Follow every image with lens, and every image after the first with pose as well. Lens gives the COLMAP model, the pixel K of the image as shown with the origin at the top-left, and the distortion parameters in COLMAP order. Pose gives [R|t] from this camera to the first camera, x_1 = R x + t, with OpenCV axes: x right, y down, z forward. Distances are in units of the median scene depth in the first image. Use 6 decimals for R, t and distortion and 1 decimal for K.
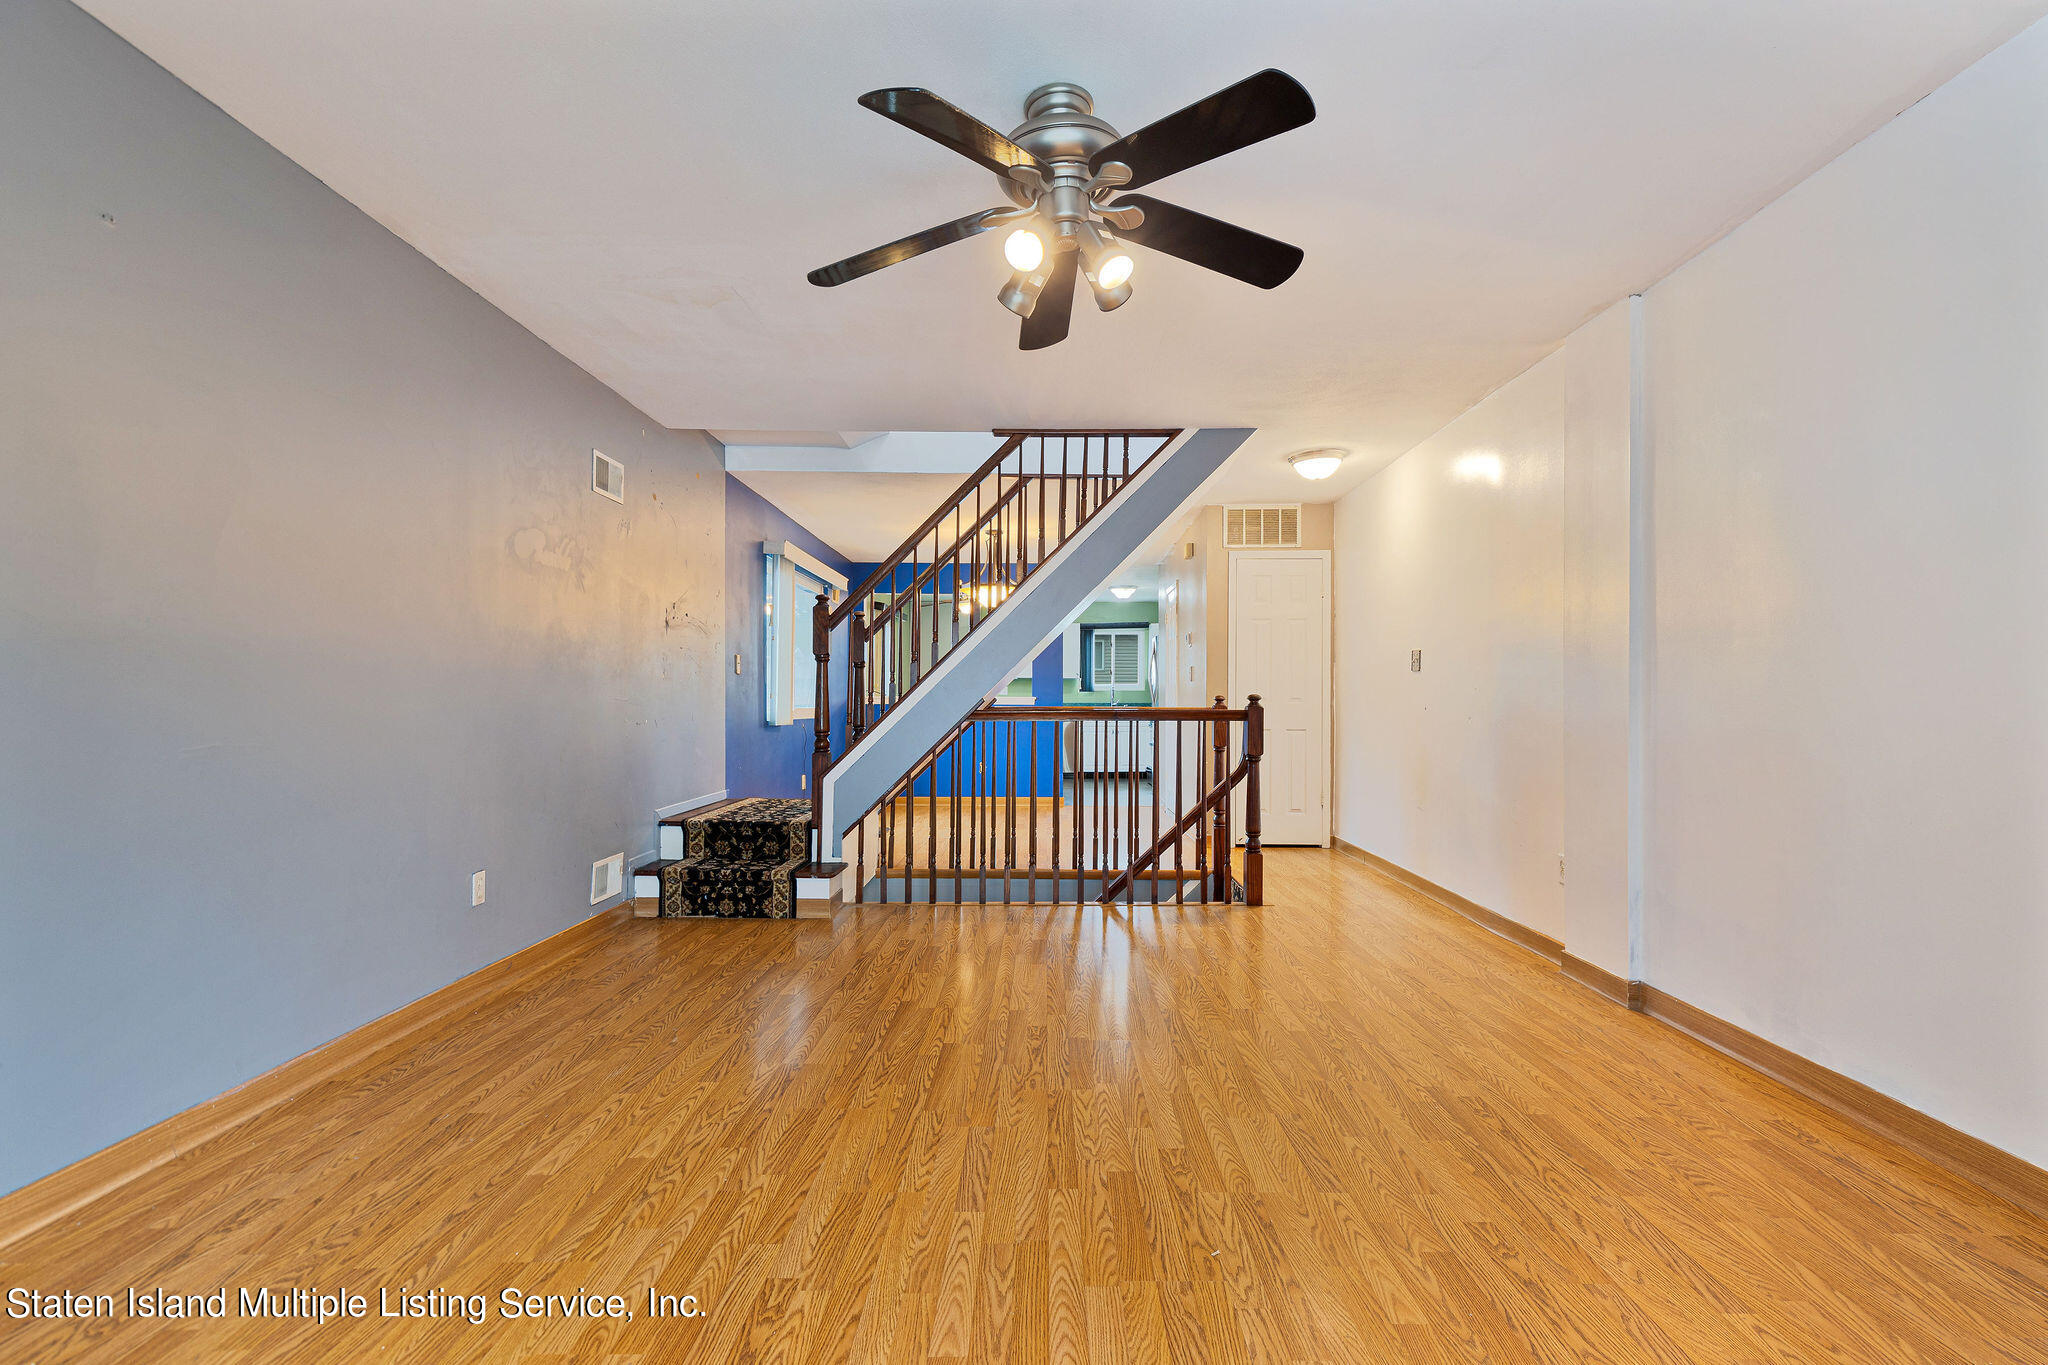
lens RADIAL K [[934.4, 0, 1043.3], [0, 934.4, 690.4], [0, 0, 1]] dist [0.012738, -0.003492]
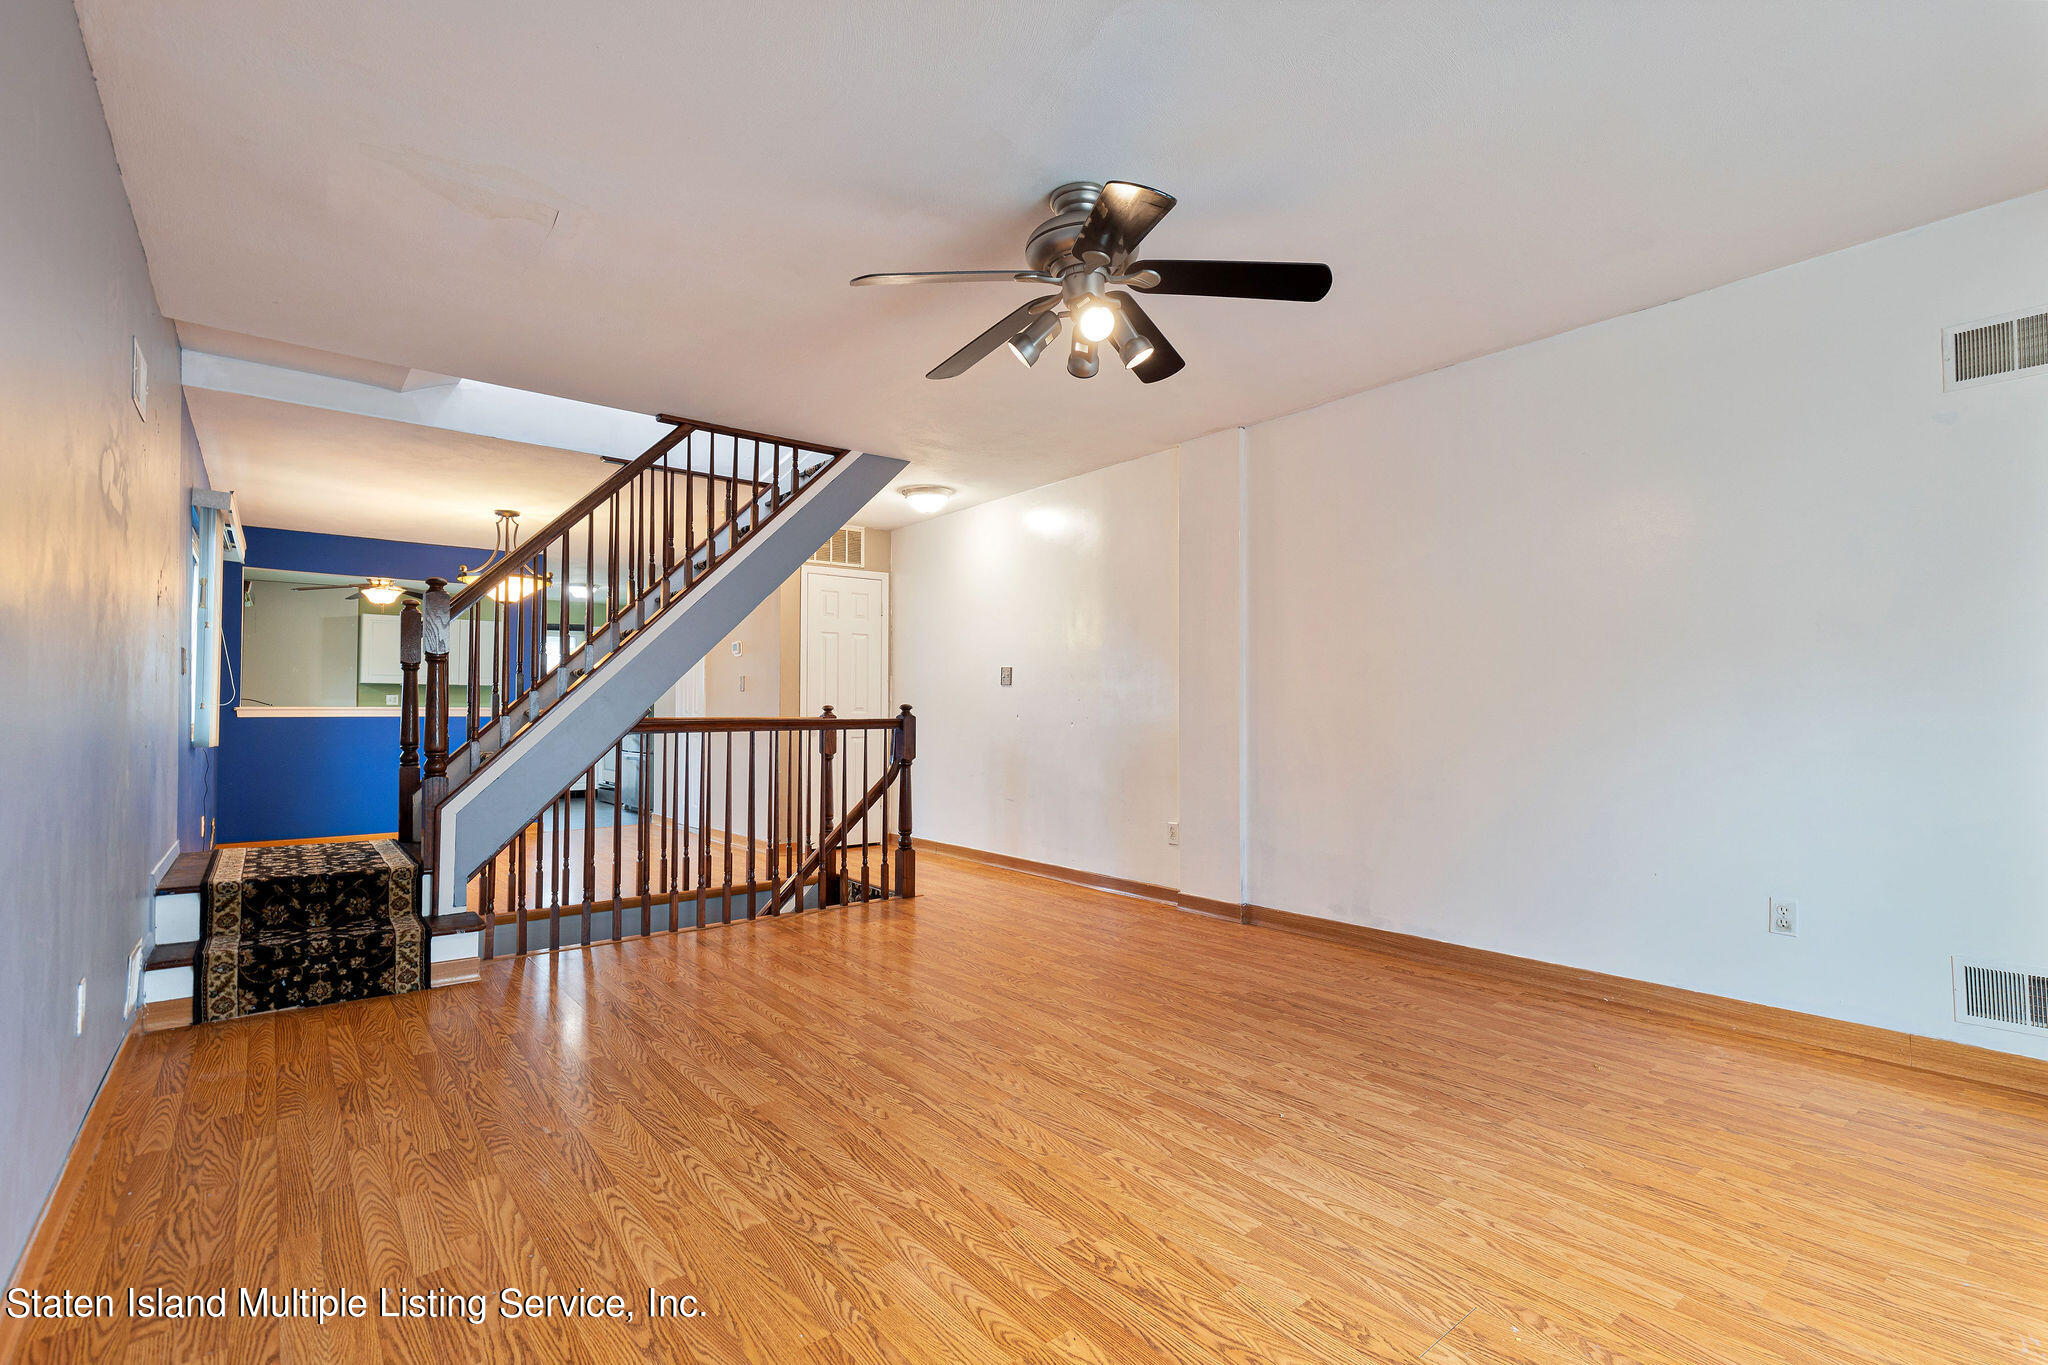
lens RADIAL K [[934.4, 0, 1027.0], [0, 934.4, 687.4], [0, 0, 1]] dist [0.012738, -0.003492]
pose [[0.775346, 0.012804, 0.631407, -0.505399], [-0.002891, 0.999856, -0.016726, 0.003589], [-0.631531, 0.011144, 0.775271, 0.094190]]
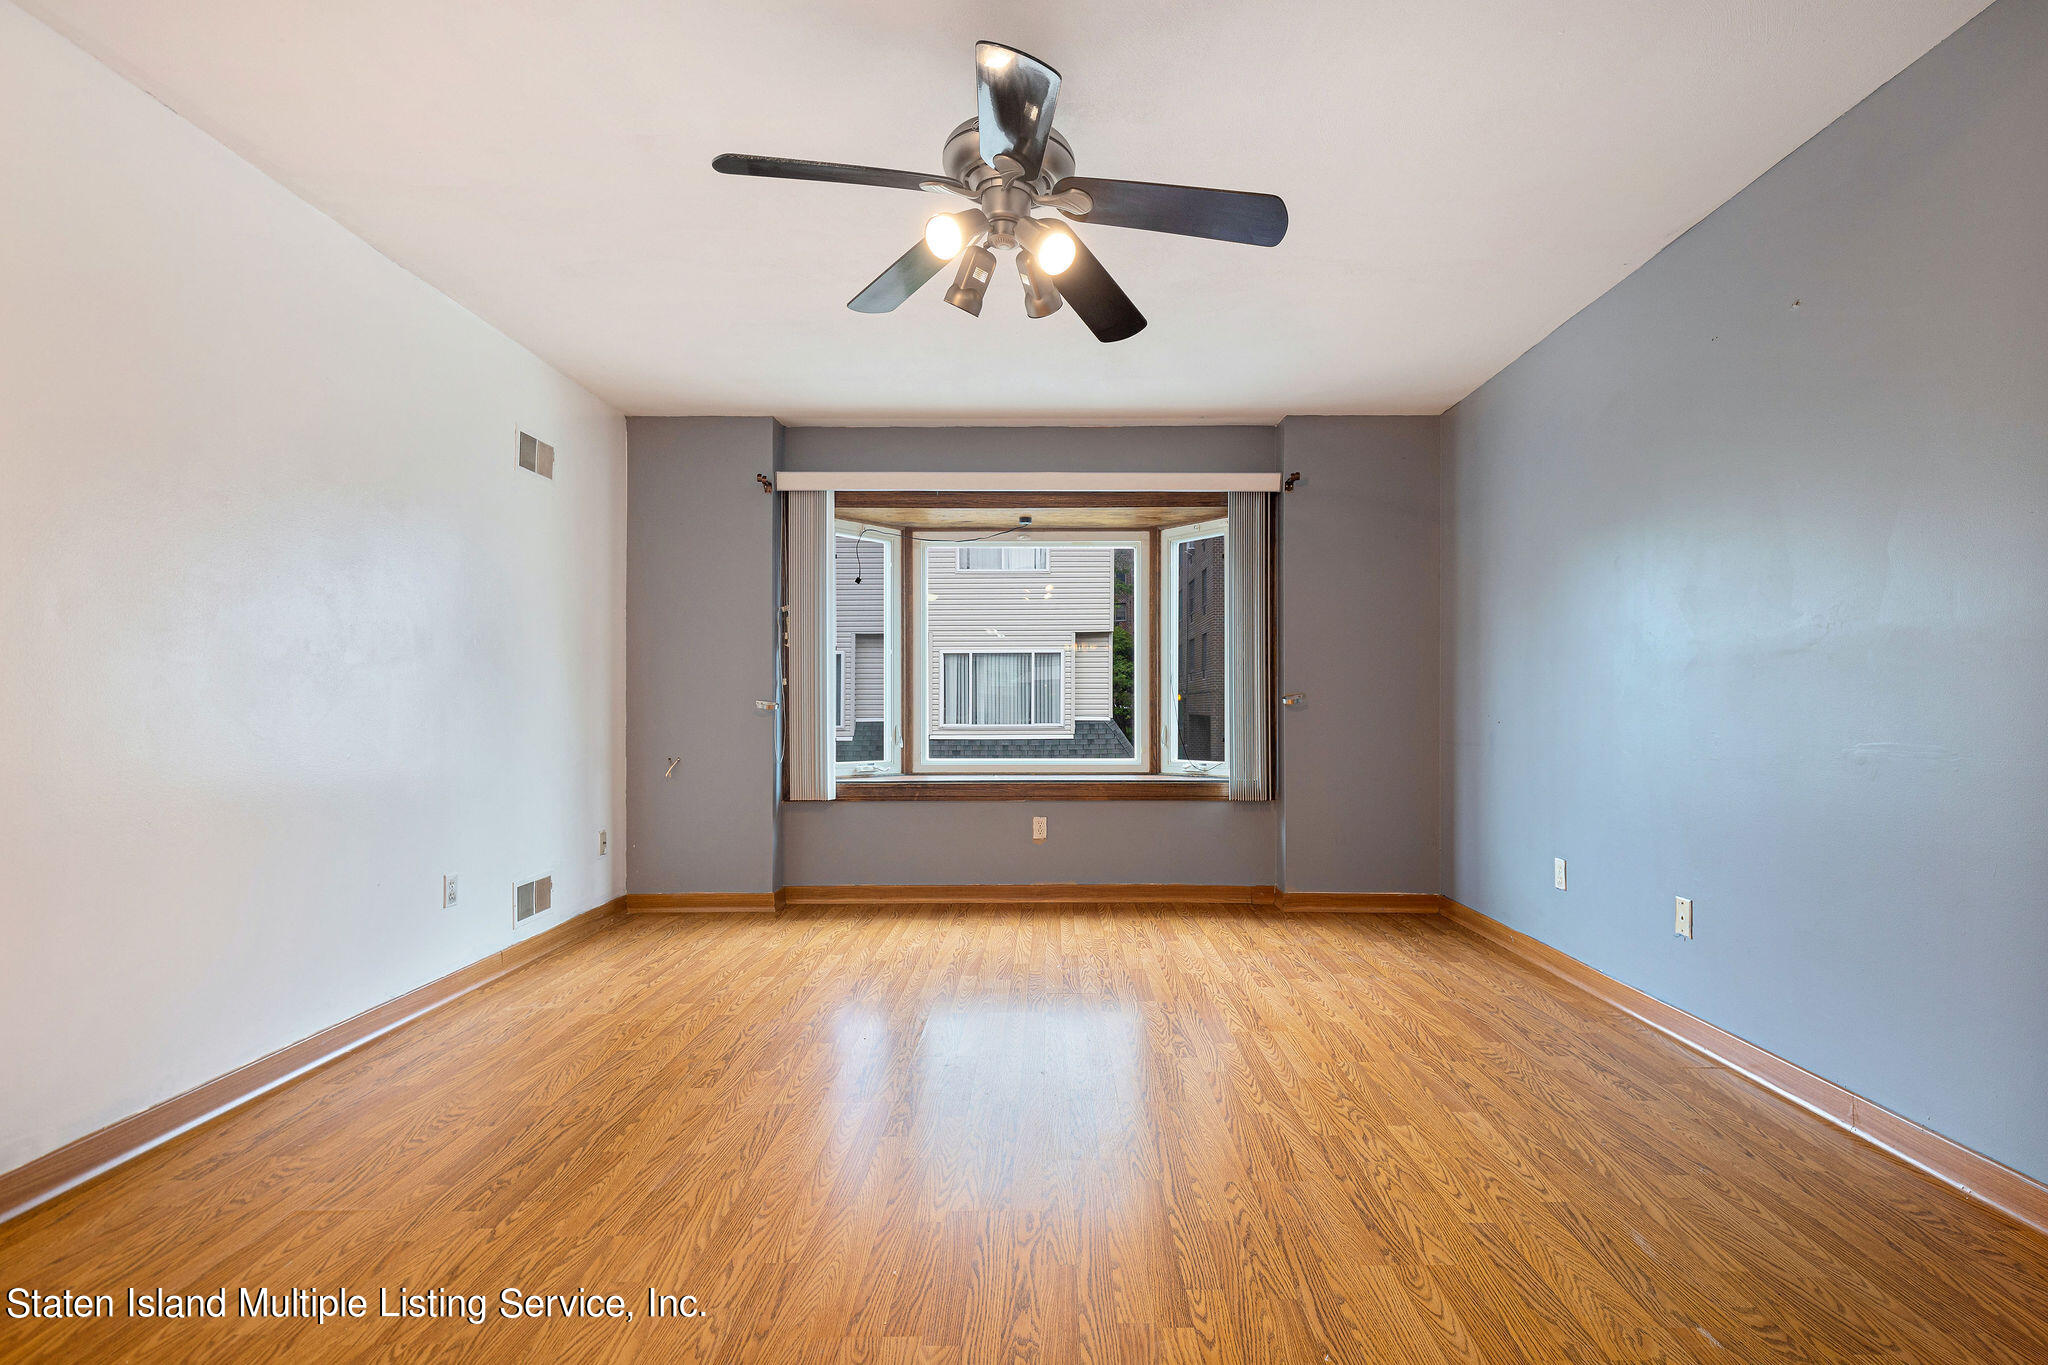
lens RADIAL K [[934.4, 0, 1054.1], [0, 934.4, 706.5], [0, 0, 1]] dist [0.012738, -0.003492]
pose [[-0.999966, 0.002555, -0.007858, -0.019151], [0.002615, 0.999967, -0.007681, 0.018641], [0.007839, -0.007701, -0.999940, 1.316225]]
